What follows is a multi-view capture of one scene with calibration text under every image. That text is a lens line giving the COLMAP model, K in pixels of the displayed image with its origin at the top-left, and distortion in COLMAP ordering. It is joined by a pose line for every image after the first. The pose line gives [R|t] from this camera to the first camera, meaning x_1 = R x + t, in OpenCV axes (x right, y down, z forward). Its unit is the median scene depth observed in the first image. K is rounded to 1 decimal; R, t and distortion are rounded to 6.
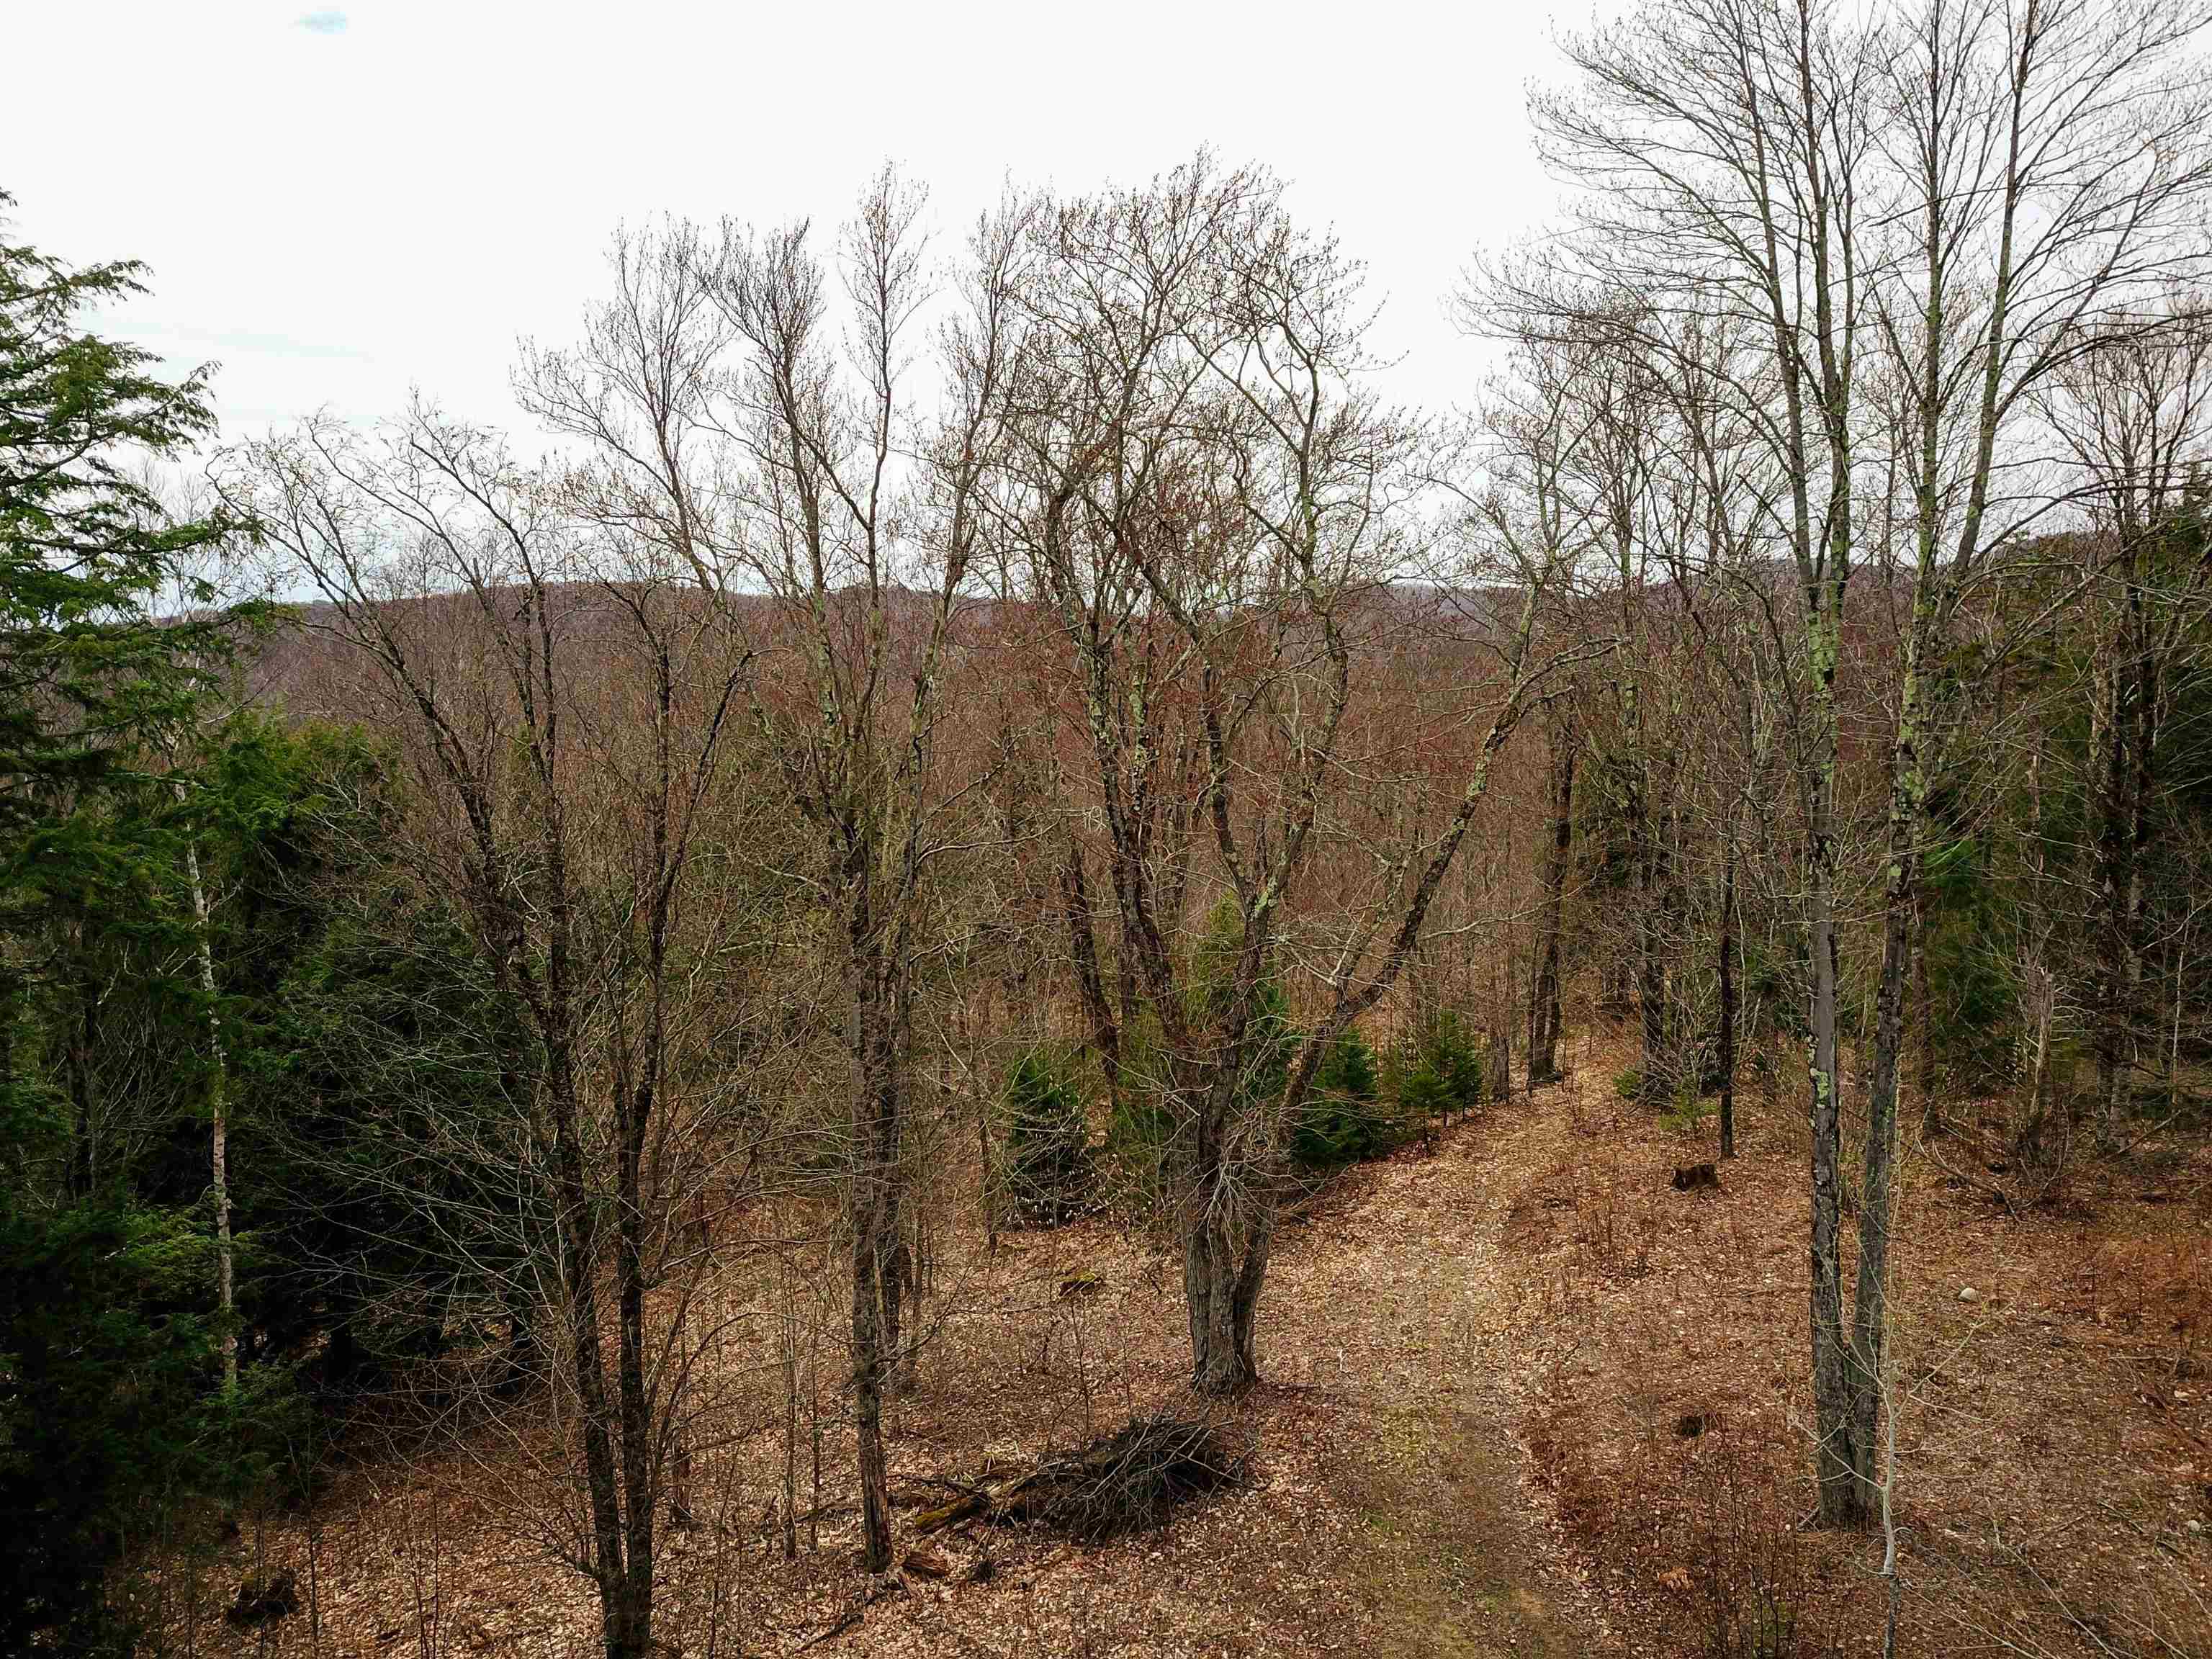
lens RADIAL K [[1723.3, 0, 1100.3], [0, 1723.3, 831.6], [0, 0, 1]] dist [0.042324, -0.045744]
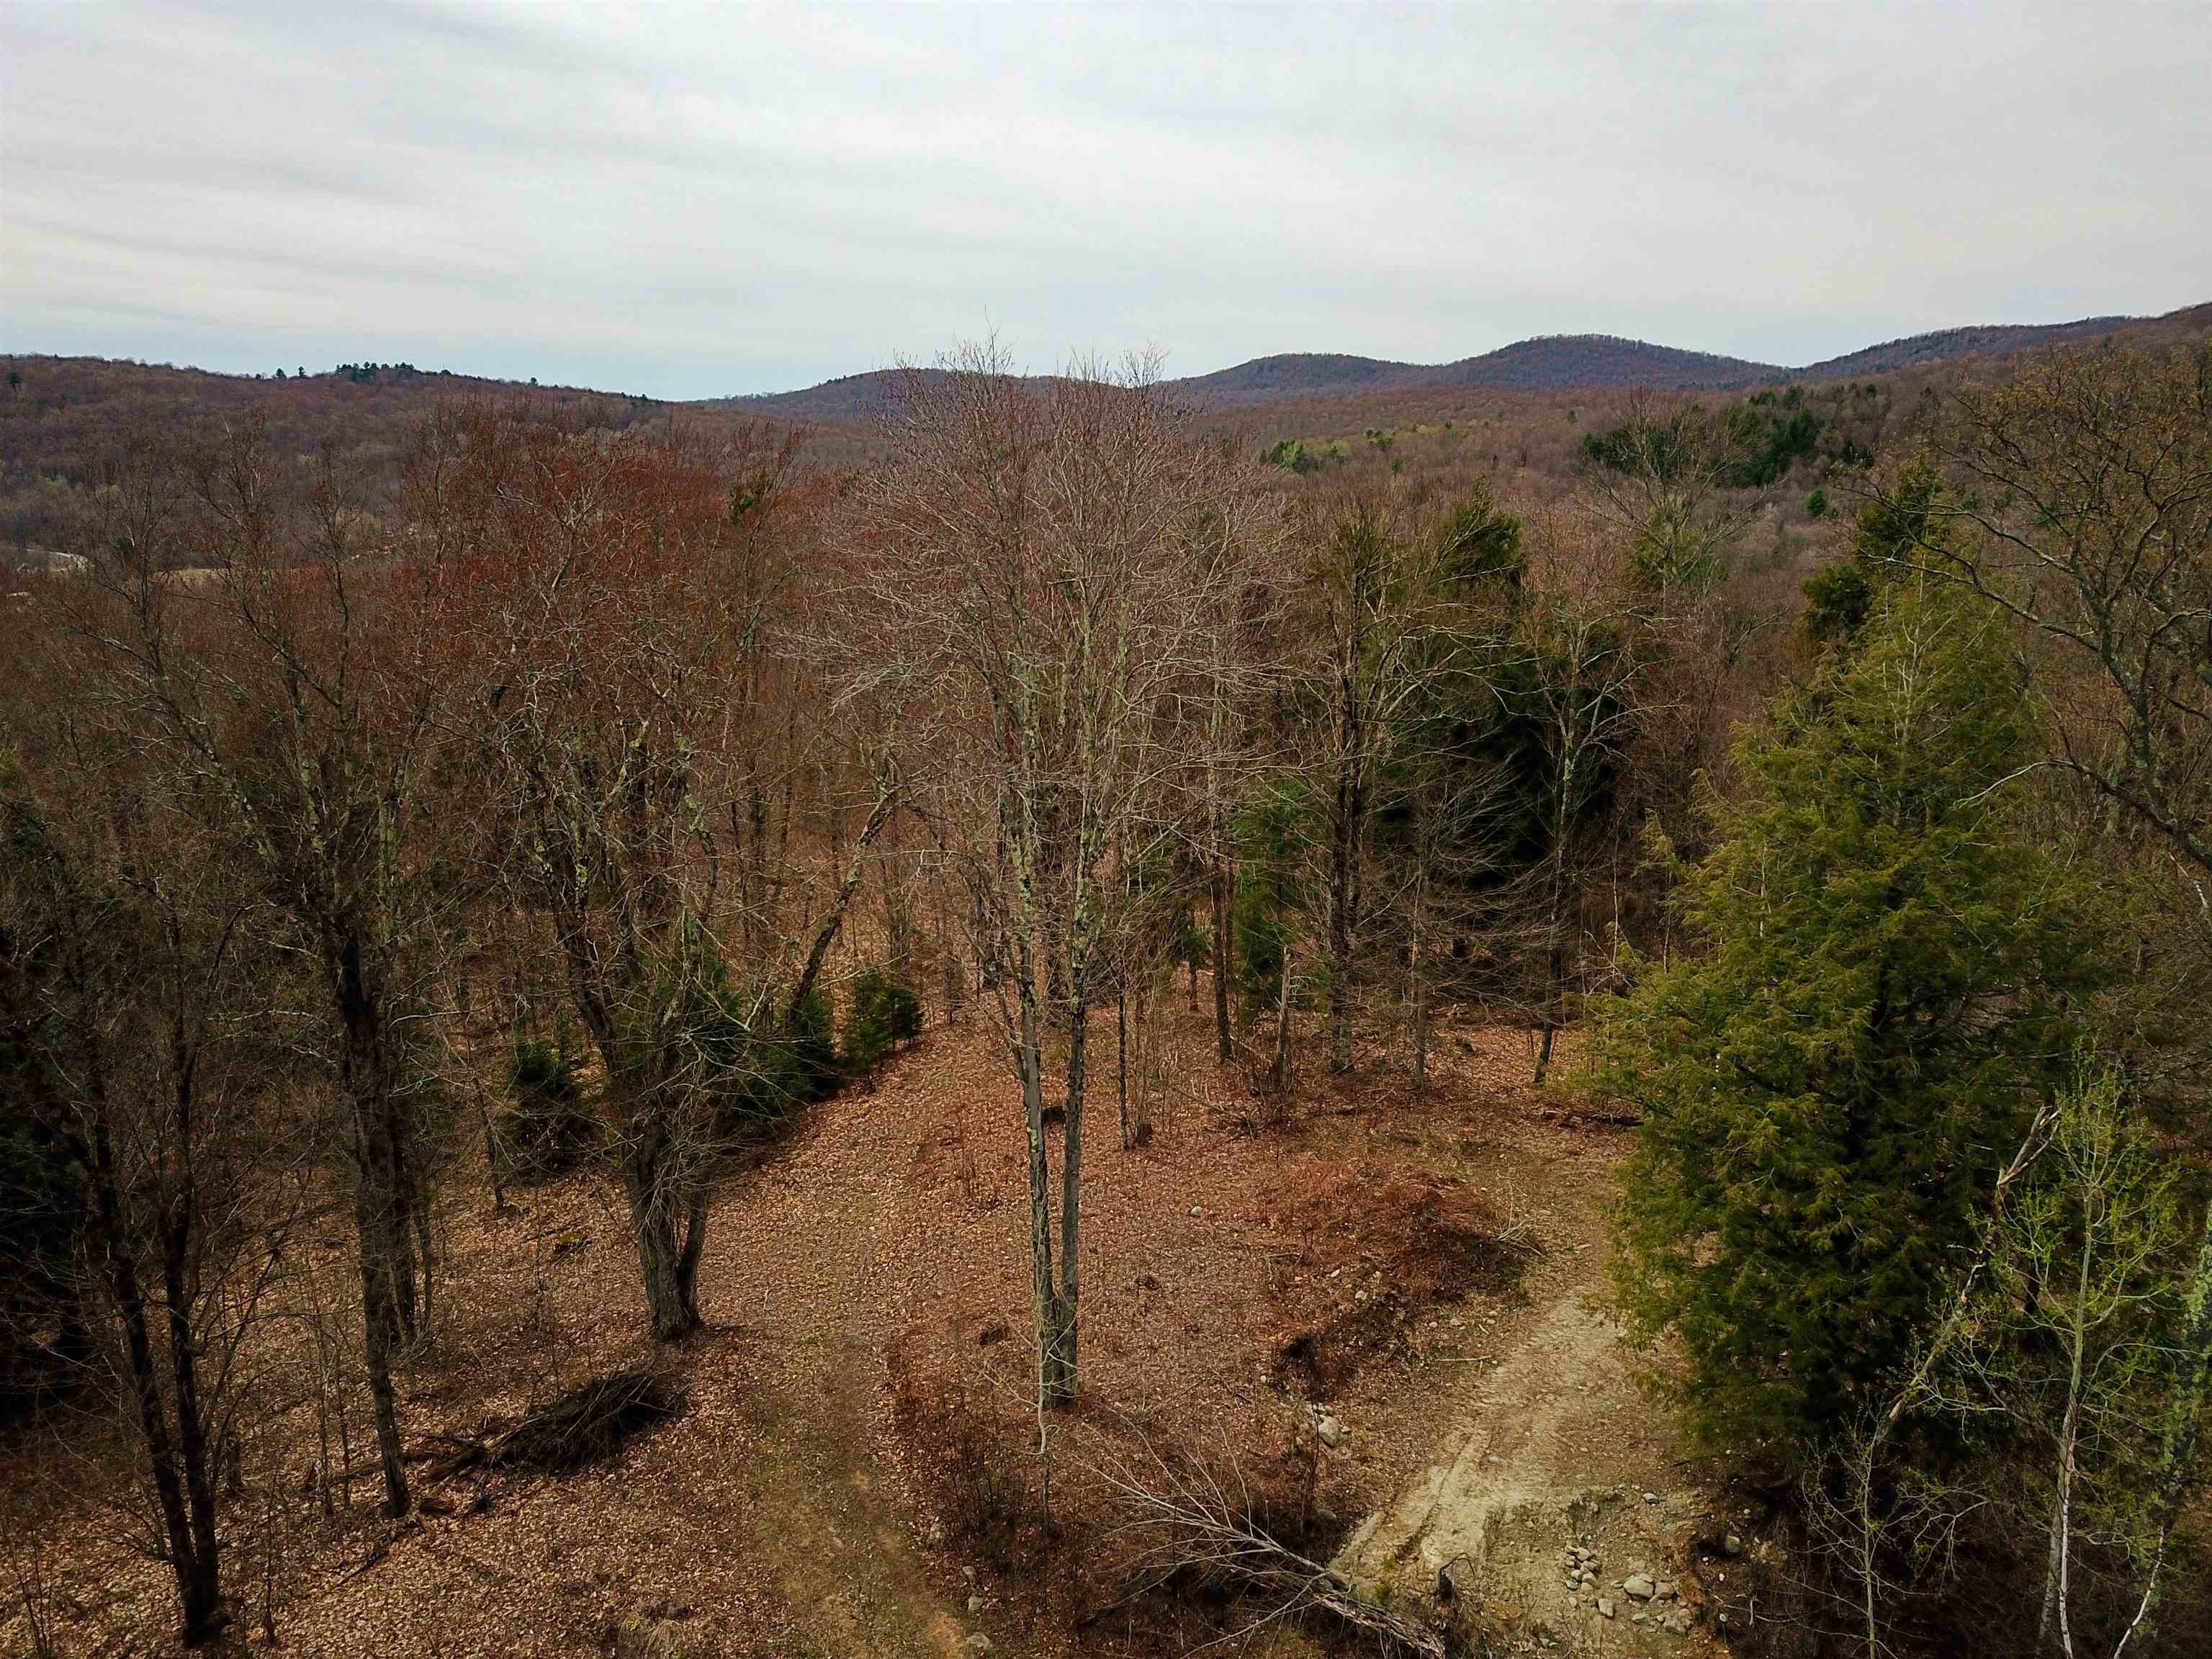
lens RADIAL K [[1709.4, 0, 1106.0], [0, 1709.4, 829.5], [0, 0, 1]] dist [0.001377, 0.010730]
pose [[0.965903, -0.046451, 0.254702, 0.086335], [0.016911, 0.992992, 0.116966, -0.244810], [-0.258350, -0.108670, 0.959920, -0.356318]]
